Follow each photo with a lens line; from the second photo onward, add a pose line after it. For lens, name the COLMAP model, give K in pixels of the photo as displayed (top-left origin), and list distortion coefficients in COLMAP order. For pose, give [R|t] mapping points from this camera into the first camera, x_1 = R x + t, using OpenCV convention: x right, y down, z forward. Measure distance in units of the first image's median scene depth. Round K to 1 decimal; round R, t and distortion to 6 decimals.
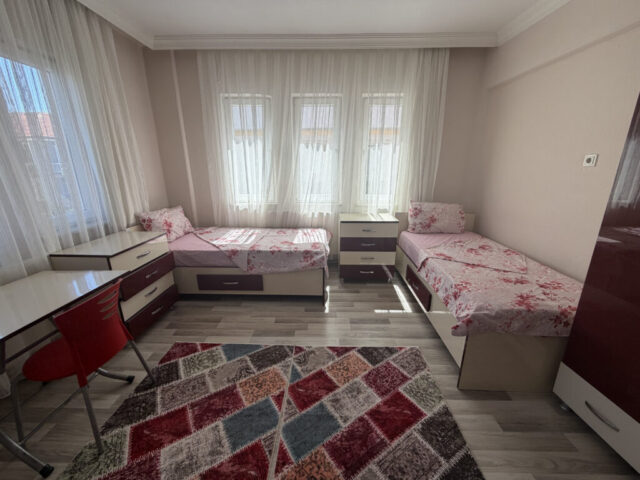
lens RADIAL K [[246.1, 0, 314.5], [0, 246.1, 231.3], [0, 0, 1]] dist [0.000084, 0.000134]
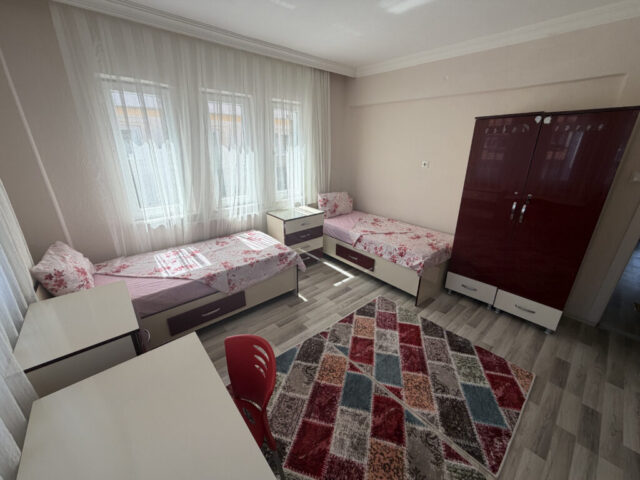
lens RADIAL K [[246.1, 0, 314.5], [0, 246.1, 231.3], [0, 0, 1]] dist [0.000084, 0.000134]
pose [[0.756736, -0.210010, 0.619069, -0.704246], [0.168160, 0.977661, 0.126101, -0.159324], [-0.631722, 0.008677, 0.775146, 0.094710]]
